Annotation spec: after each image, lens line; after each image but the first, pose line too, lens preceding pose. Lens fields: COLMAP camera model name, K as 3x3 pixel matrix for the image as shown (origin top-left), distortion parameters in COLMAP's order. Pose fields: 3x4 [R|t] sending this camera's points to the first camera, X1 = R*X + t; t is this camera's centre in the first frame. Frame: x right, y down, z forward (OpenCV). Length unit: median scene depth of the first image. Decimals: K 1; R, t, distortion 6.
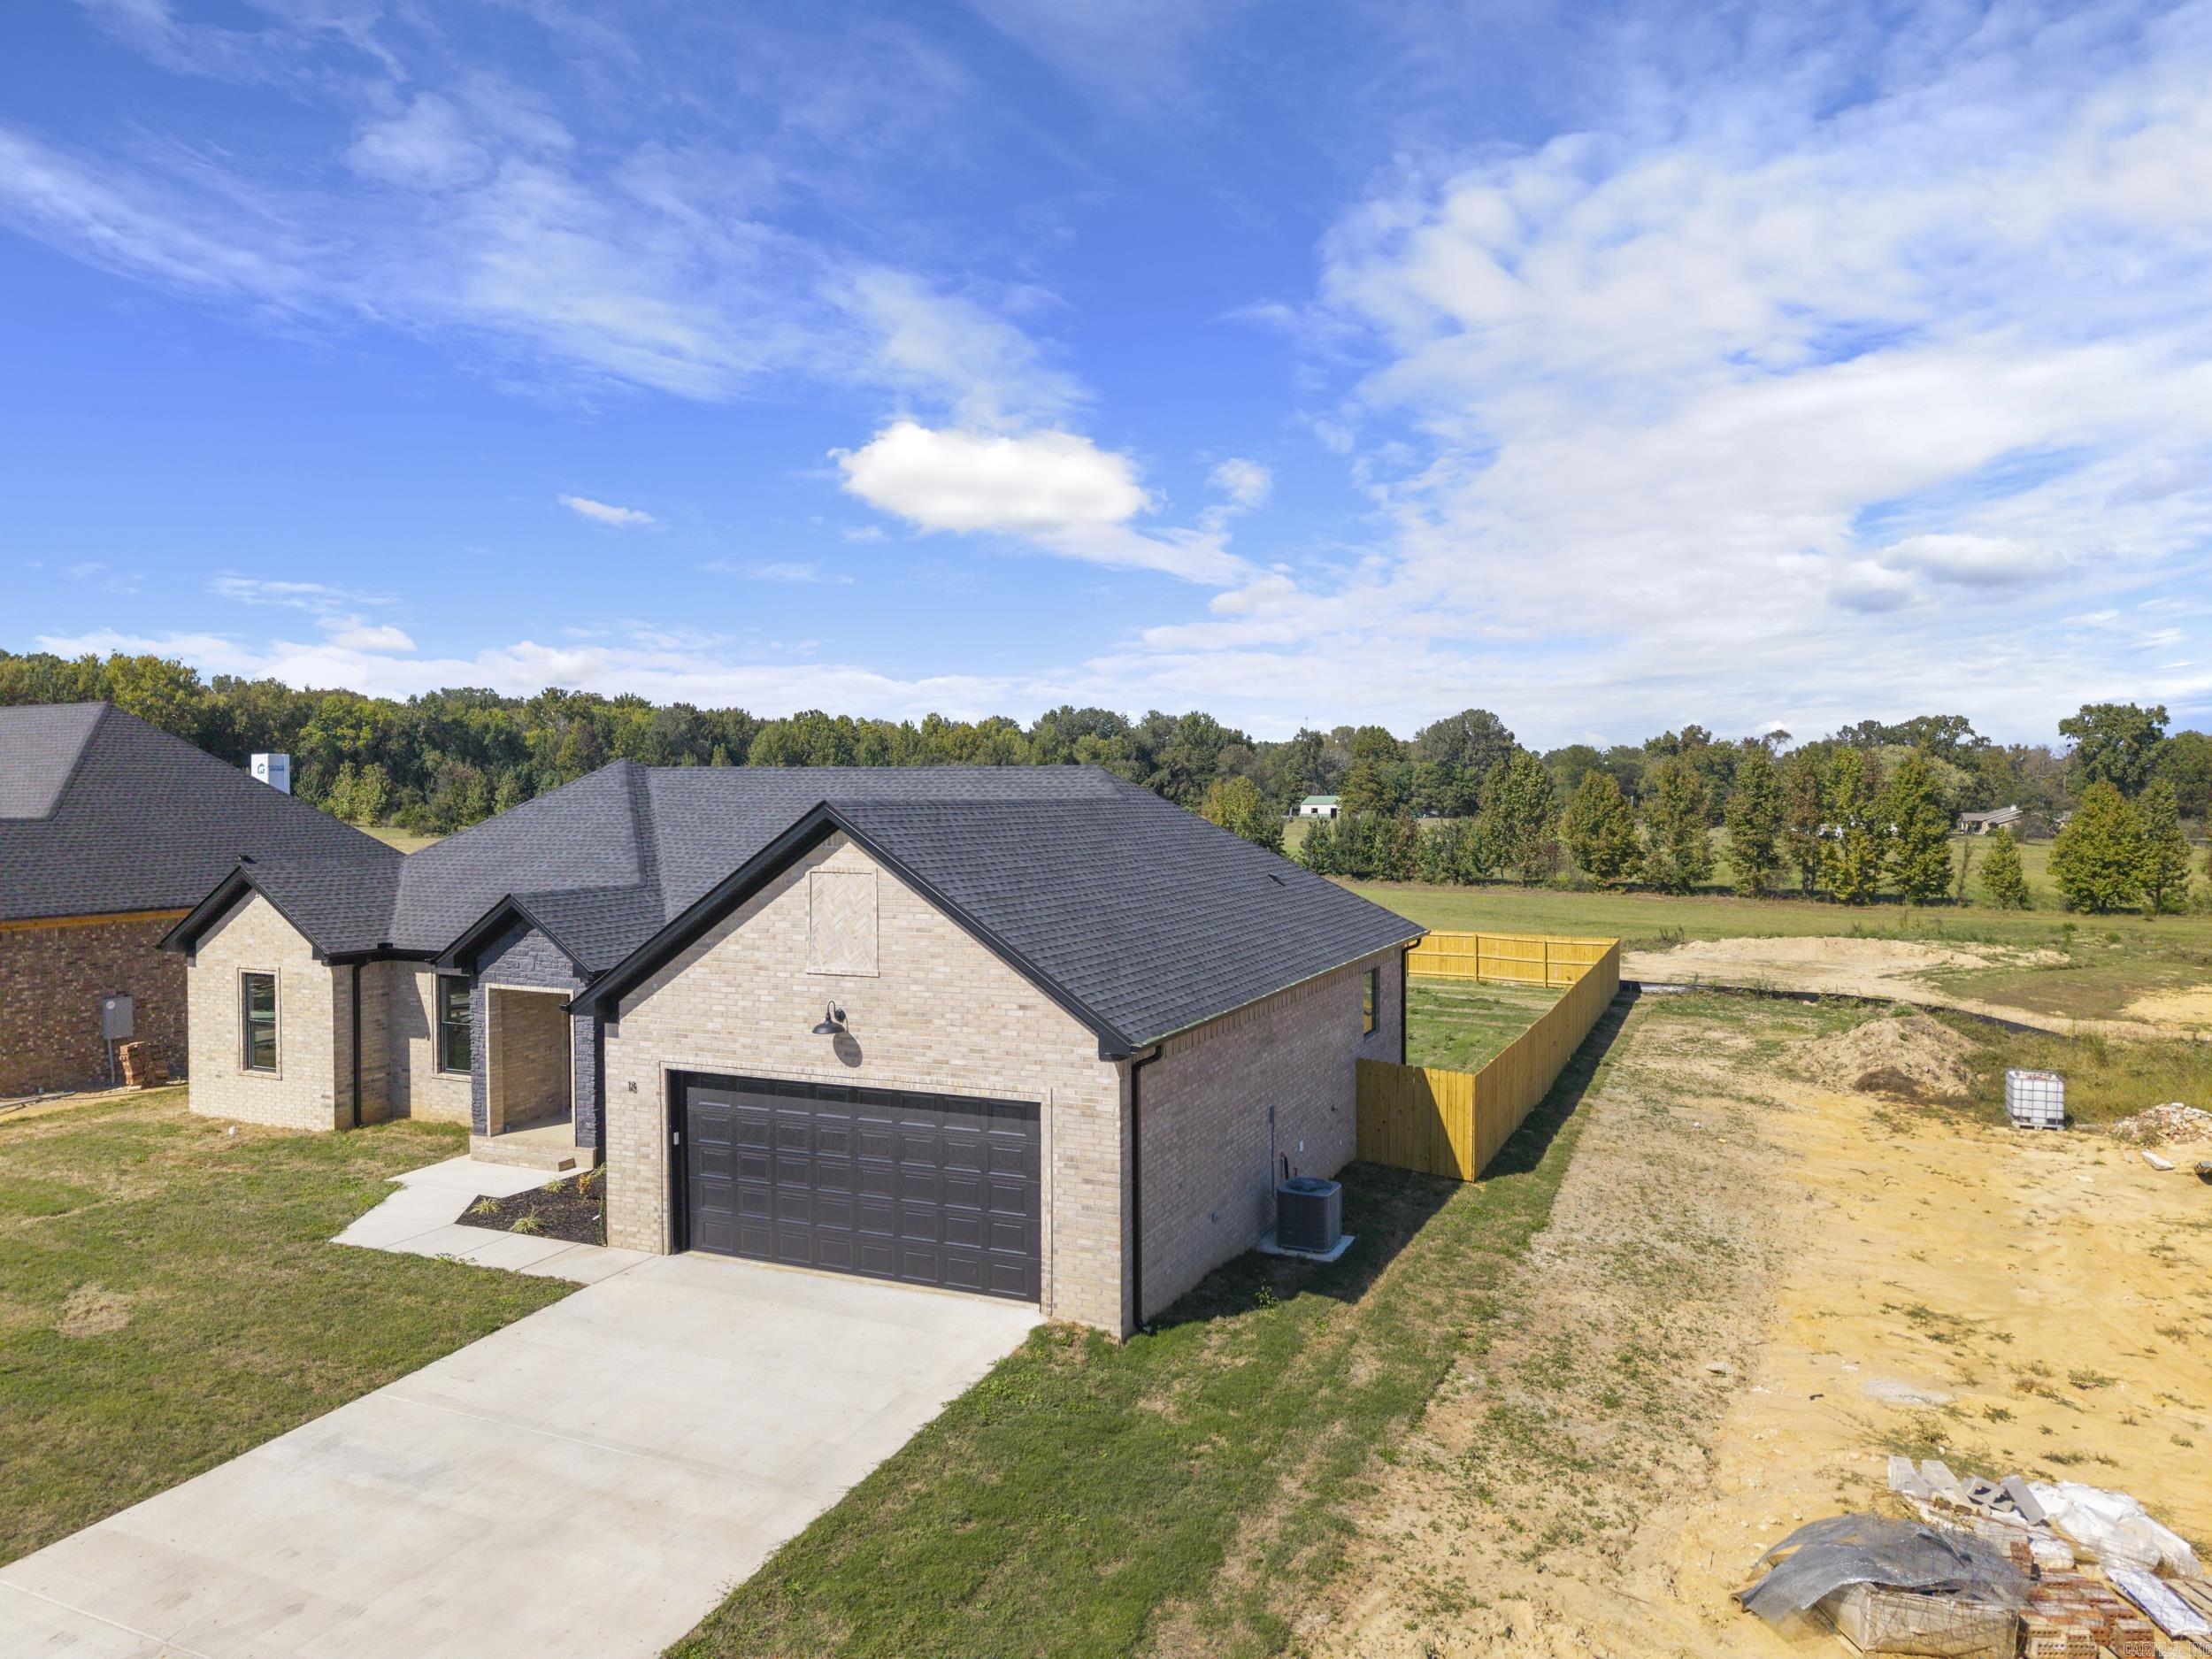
lens RADIAL K [[1491.4, 0, 1113.3], [0, 1491.4, 755.5], [0, 0, 1]] dist [0.076324, -0.148788]
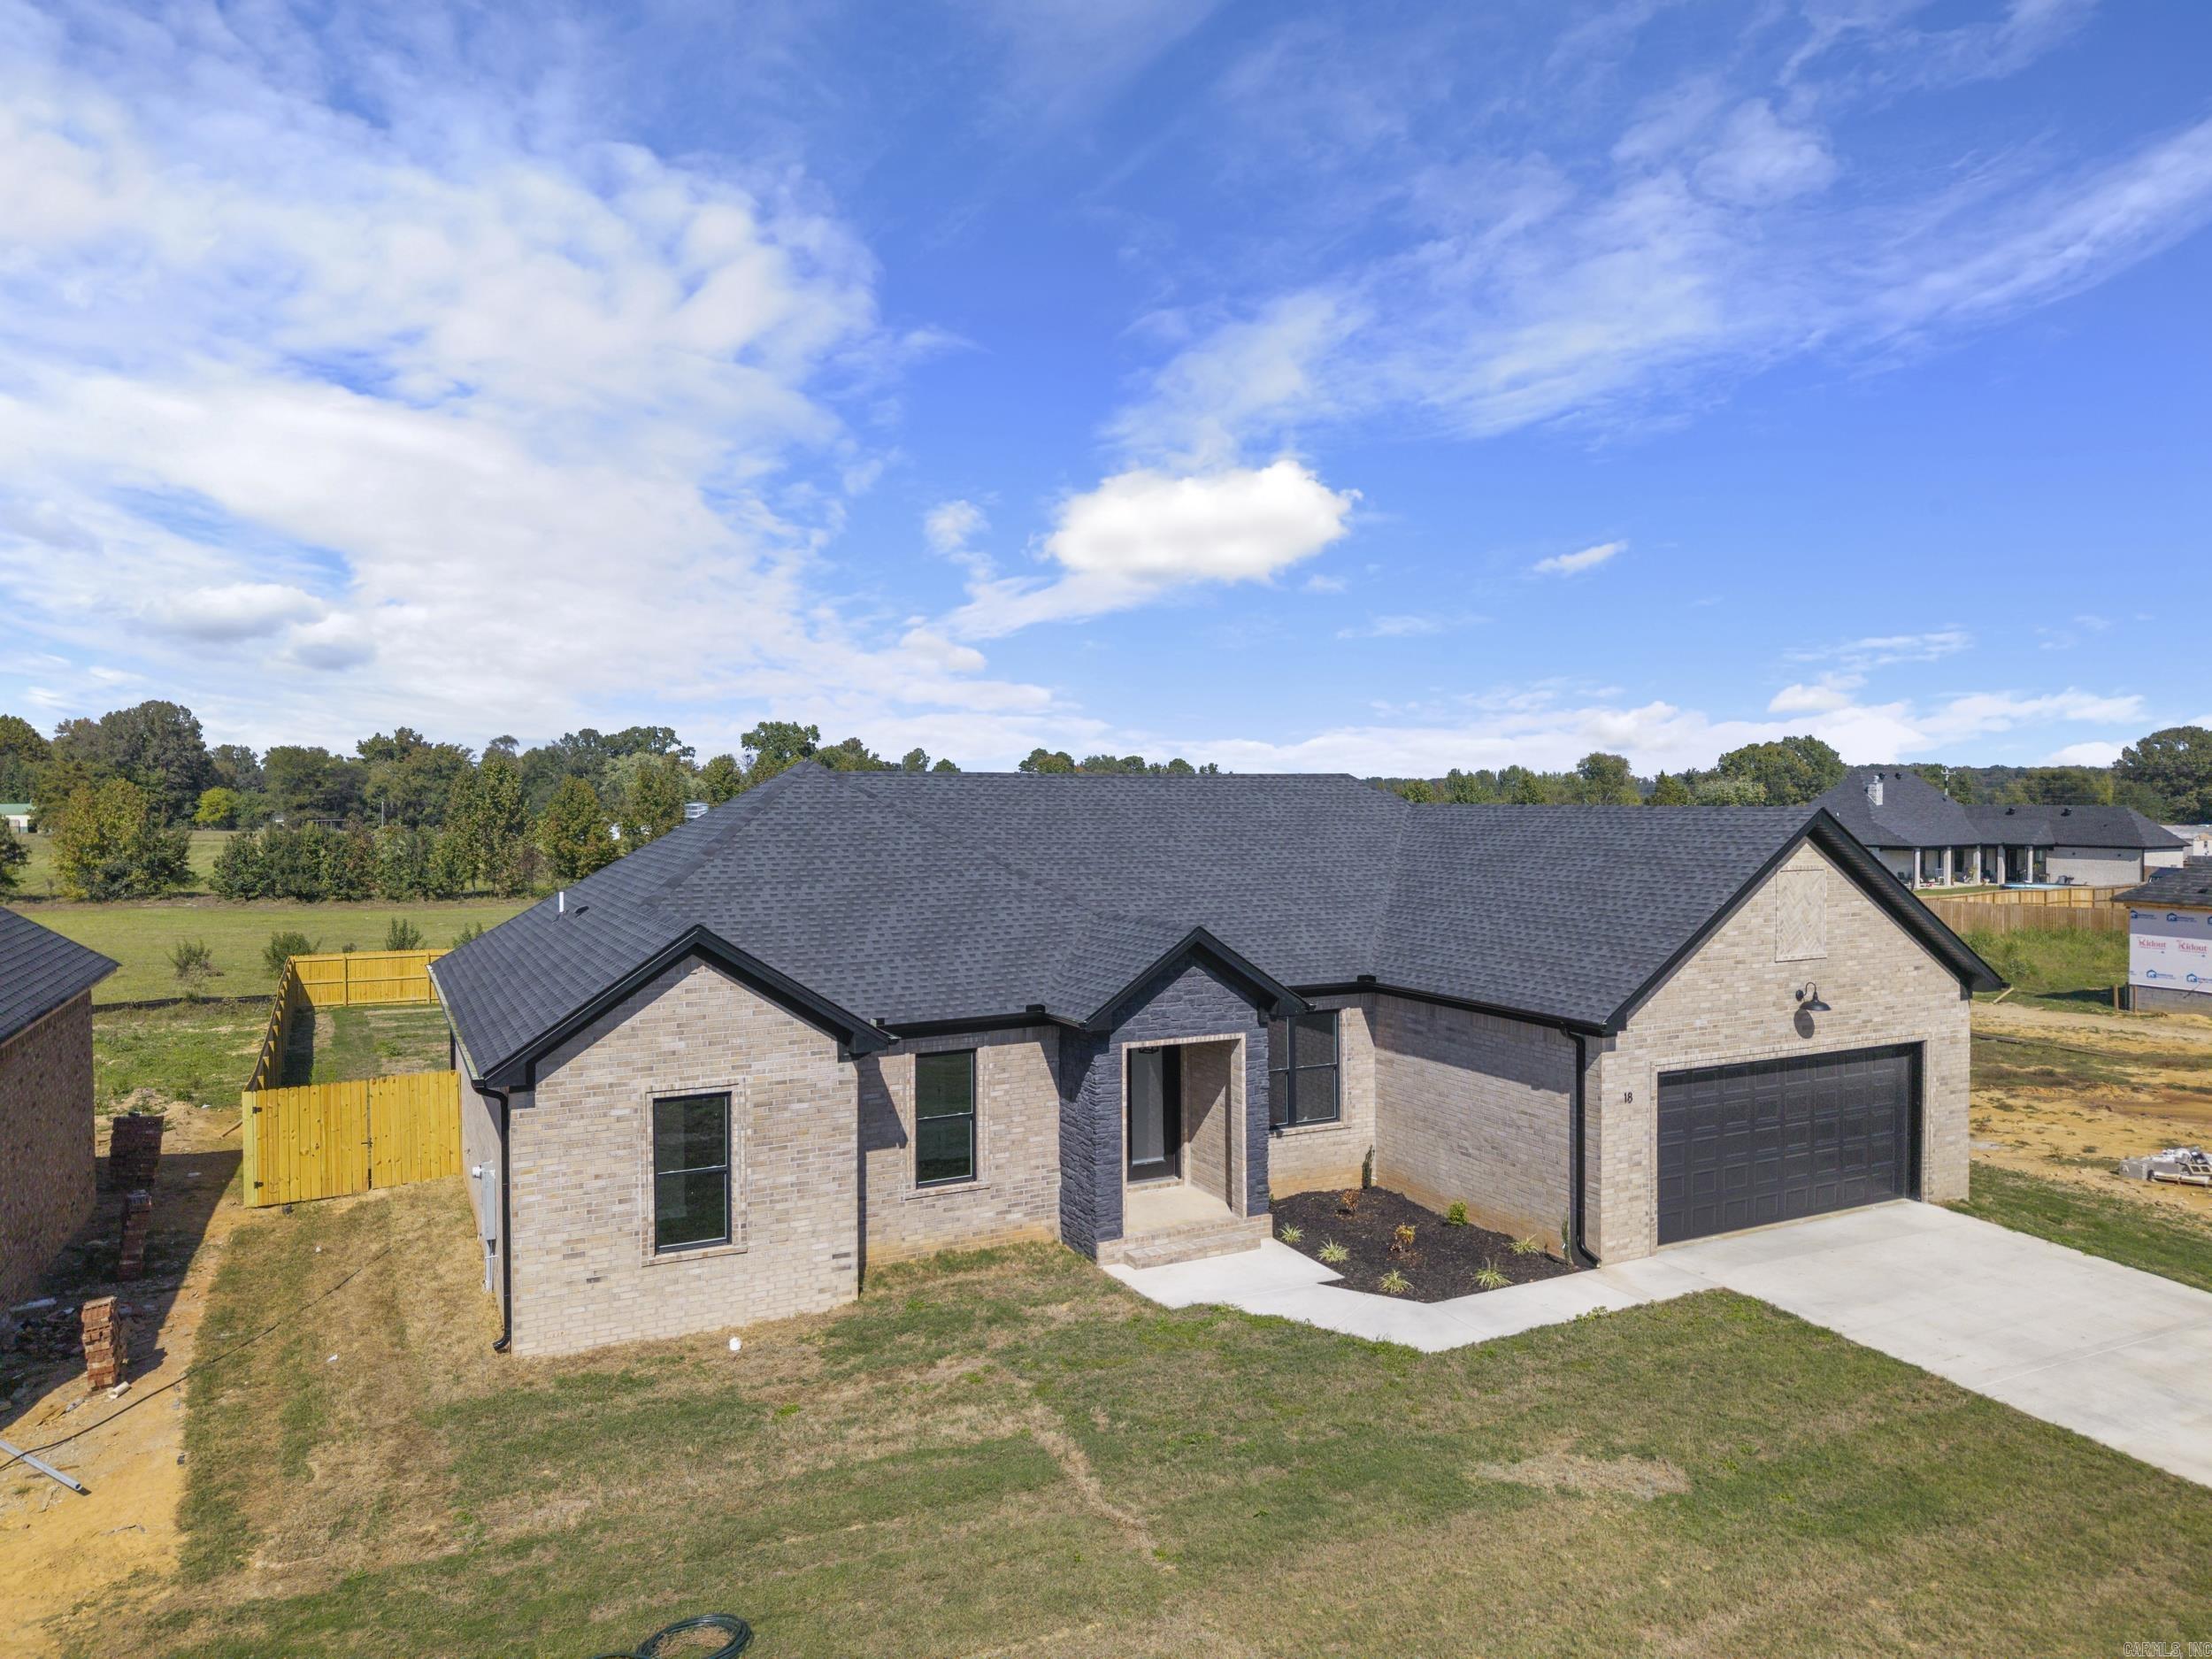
lens RADIAL K [[1491.4, 0, 1113.3], [0, 1491.4, 755.5], [0, 0, 1]] dist [0.076324, -0.148788]
pose [[0.626337, 0.017395, 0.779358, -1.346697], [-0.015009, 0.999835, -0.010254, 0.009864], [-0.779408, -0.005275, 0.626495, 0.659470]]
